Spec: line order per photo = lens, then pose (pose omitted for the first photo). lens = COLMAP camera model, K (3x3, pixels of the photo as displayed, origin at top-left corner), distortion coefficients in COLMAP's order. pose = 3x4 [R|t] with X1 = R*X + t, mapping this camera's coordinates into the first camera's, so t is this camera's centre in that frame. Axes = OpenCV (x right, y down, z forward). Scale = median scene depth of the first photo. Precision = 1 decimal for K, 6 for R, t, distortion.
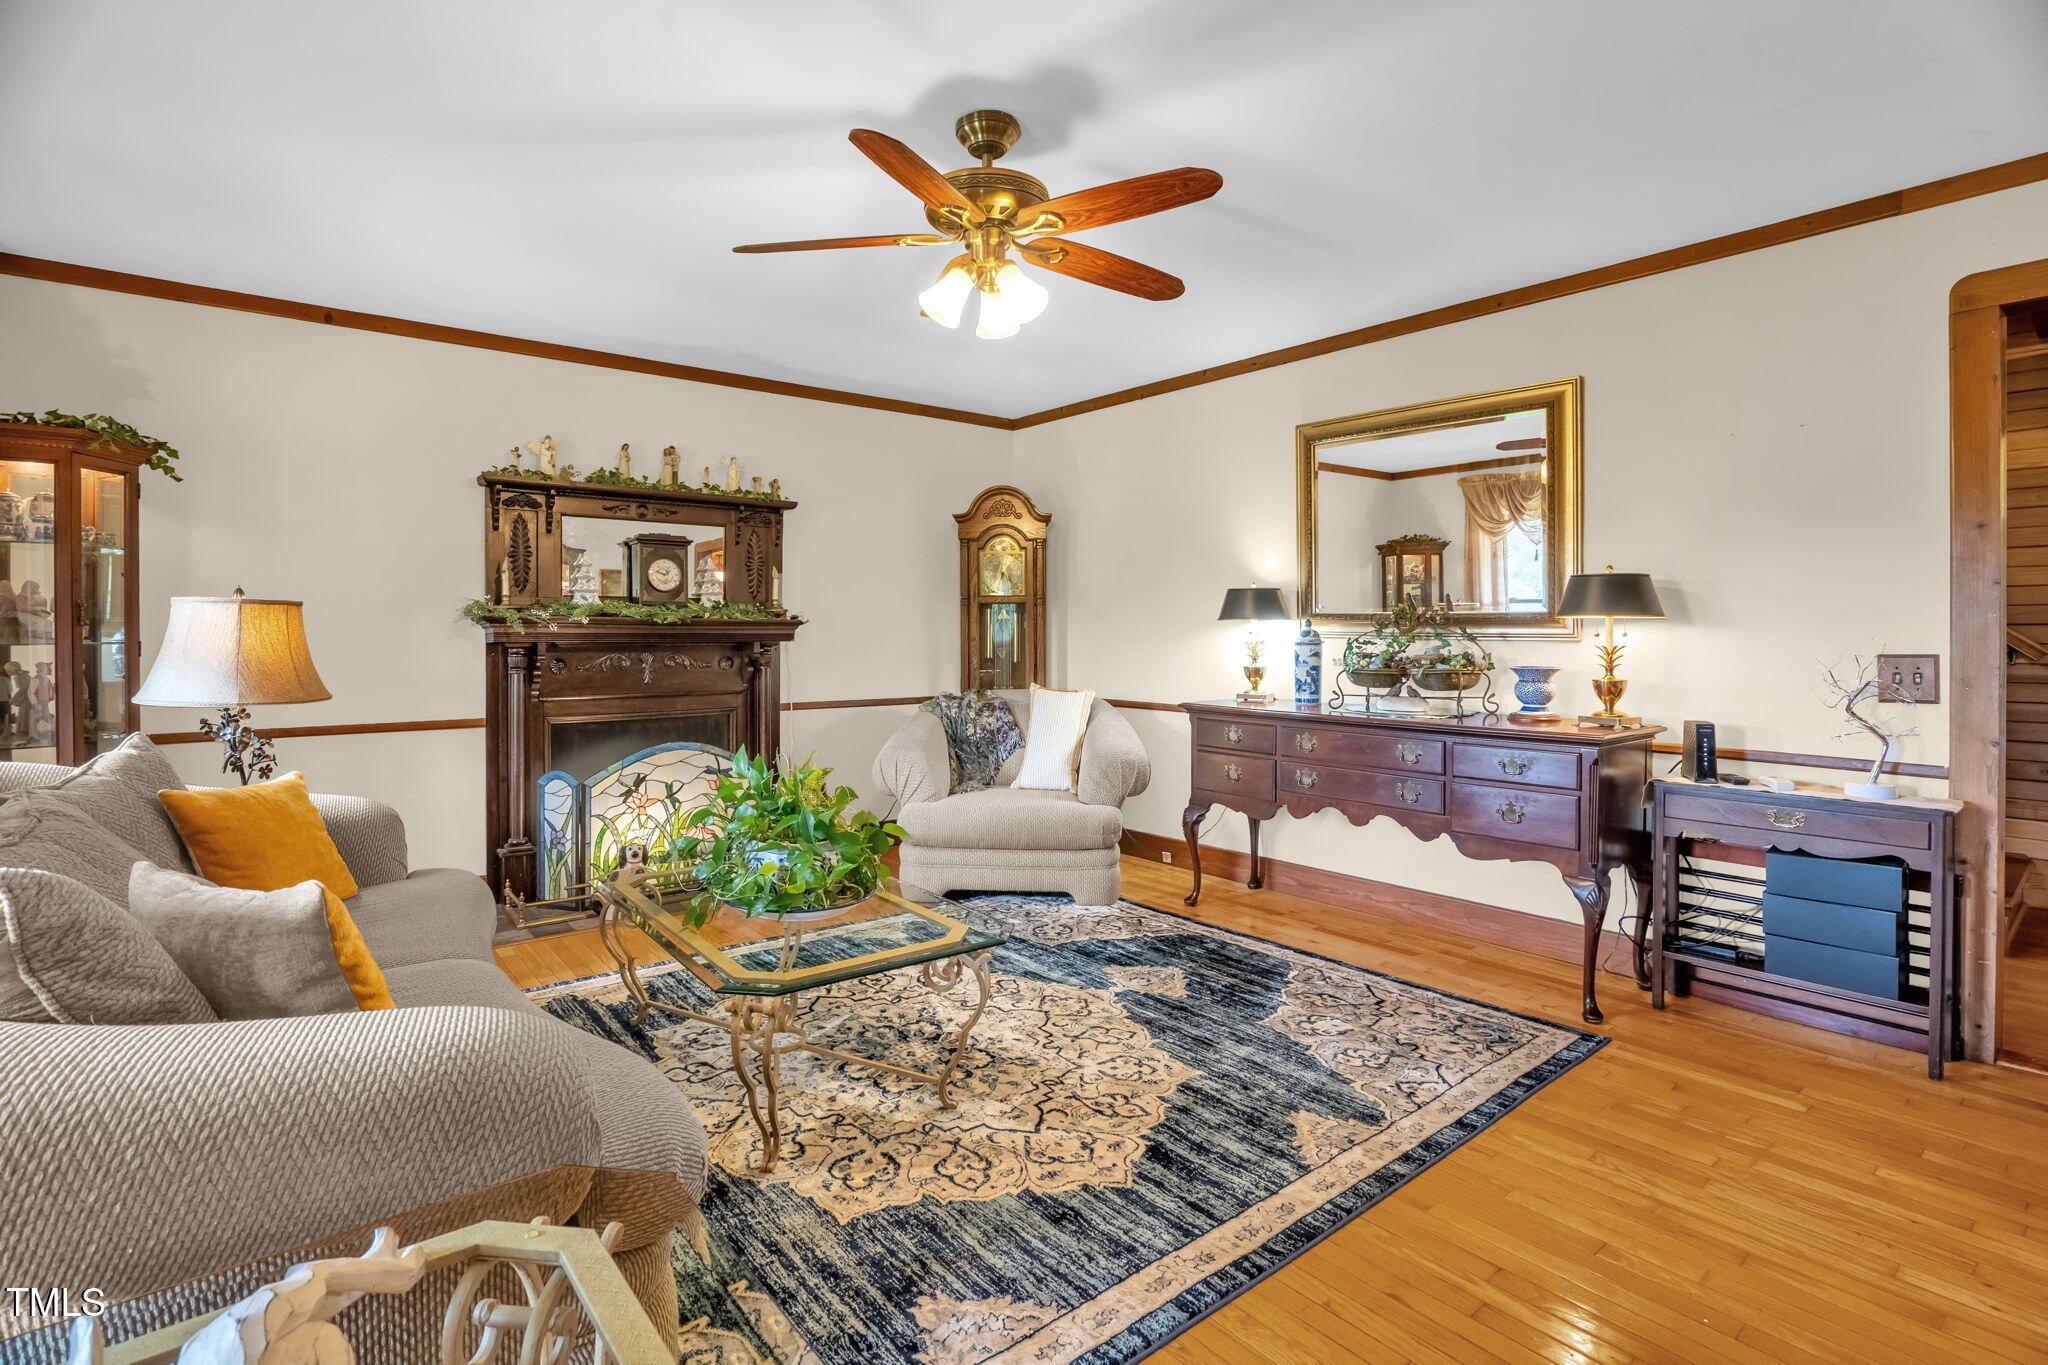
lens RADIAL K [[972.7, 0, 1025.4], [0, 972.7, 670.8], [0, 0, 1]] dist [-0.037622, 0.000110]
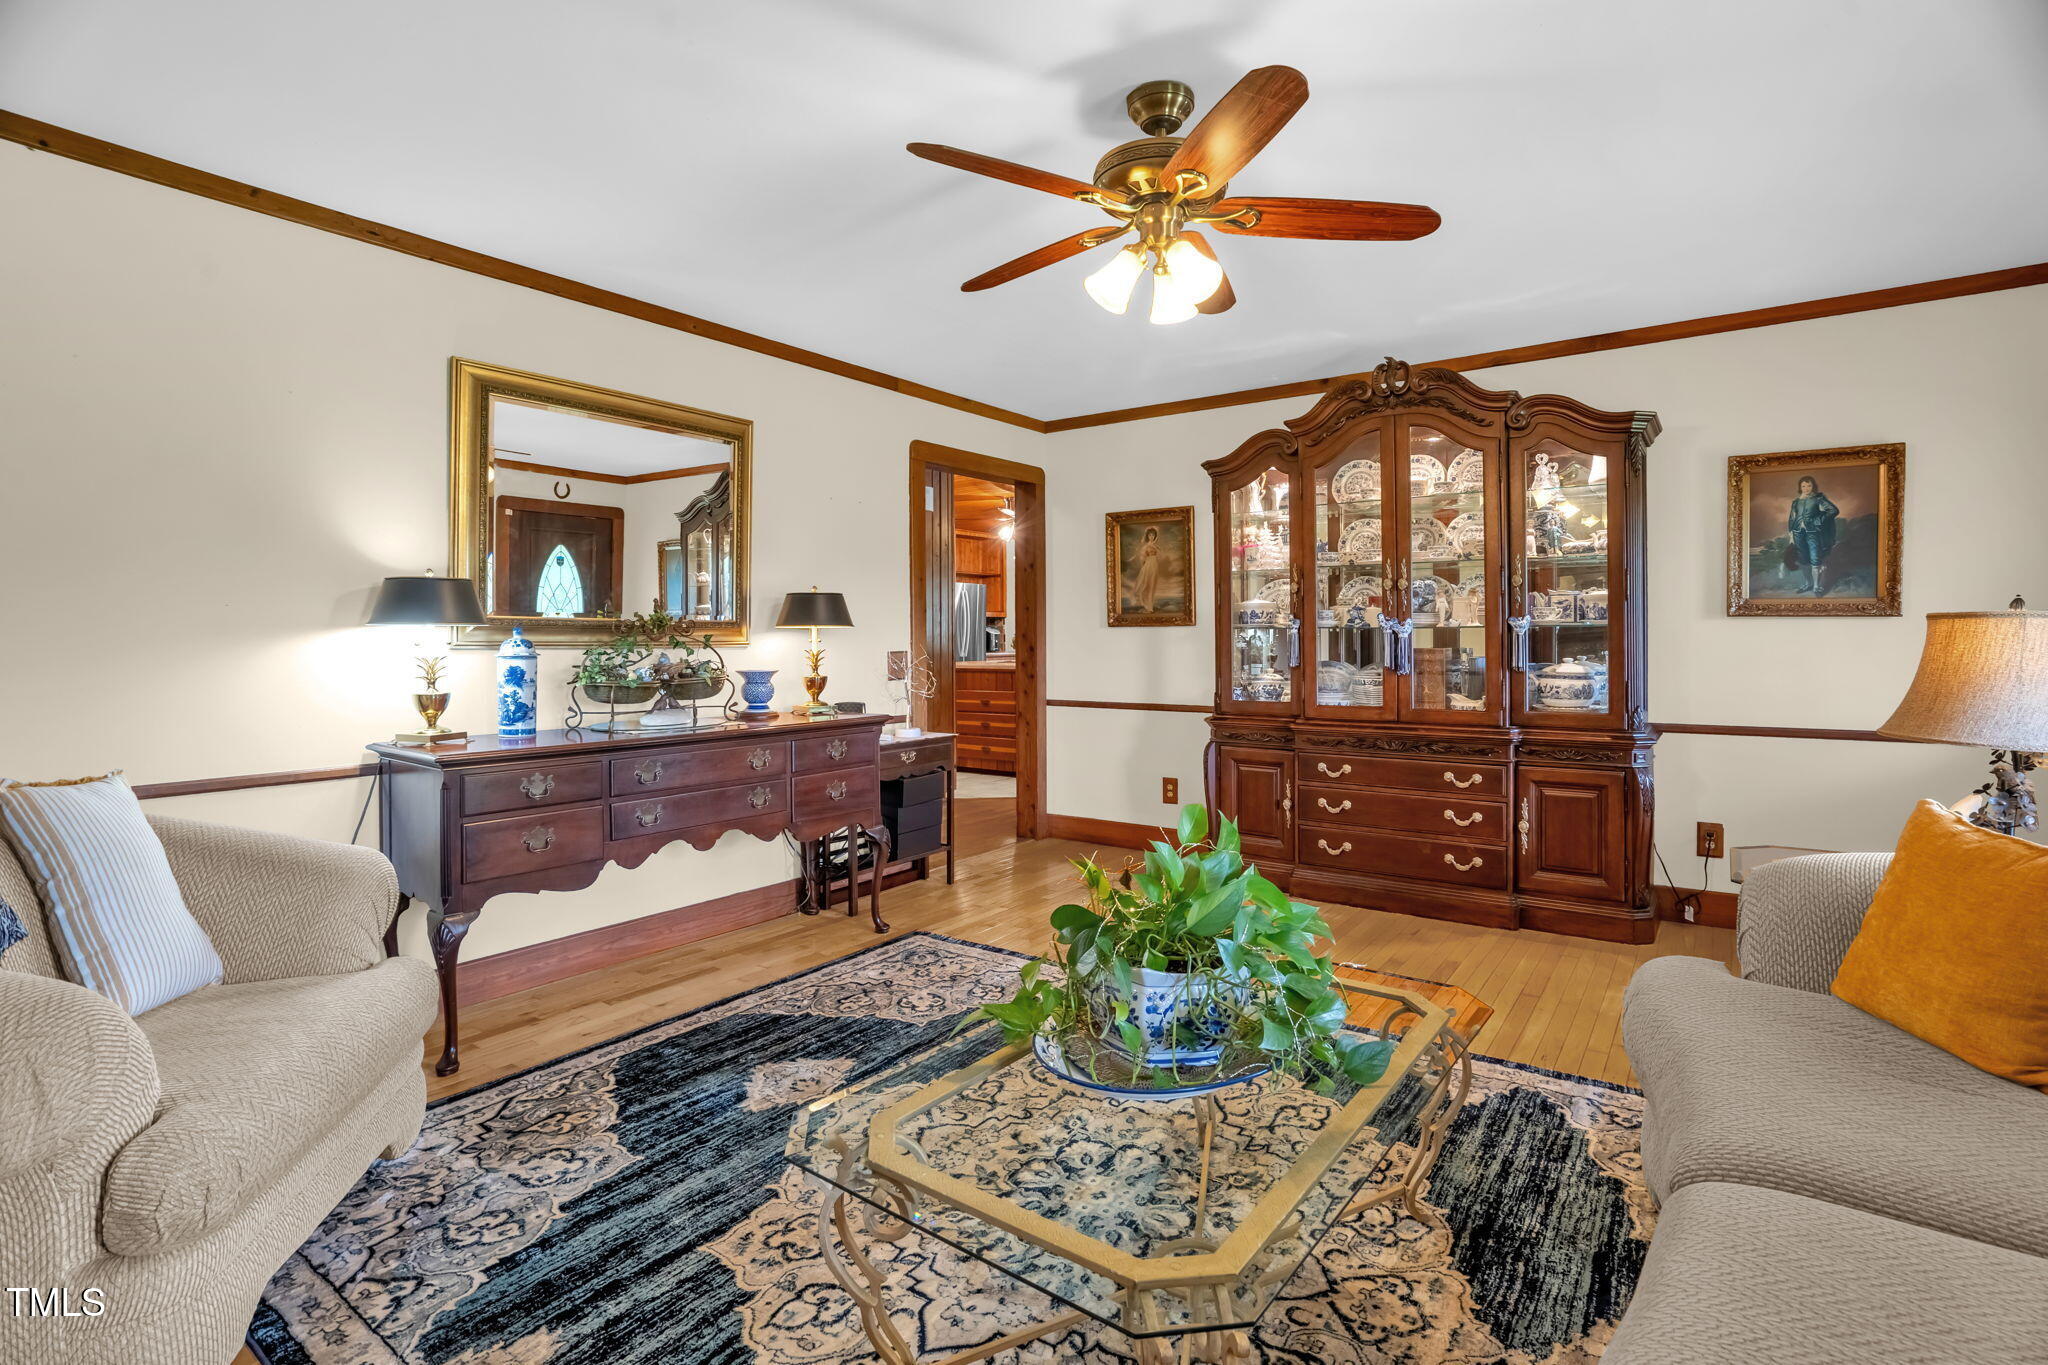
lens RADIAL K [[972.7, 0, 1025.4], [0, 972.7, 670.8], [0, 0, 1]] dist [-0.037622, 0.000110]
pose [[-0.252644, -0.026396, 0.967199, -0.653279], [0.047142, 0.998105, 0.039553, -0.033706], [-0.966410, 0.055588, -0.250920, 0.982409]]
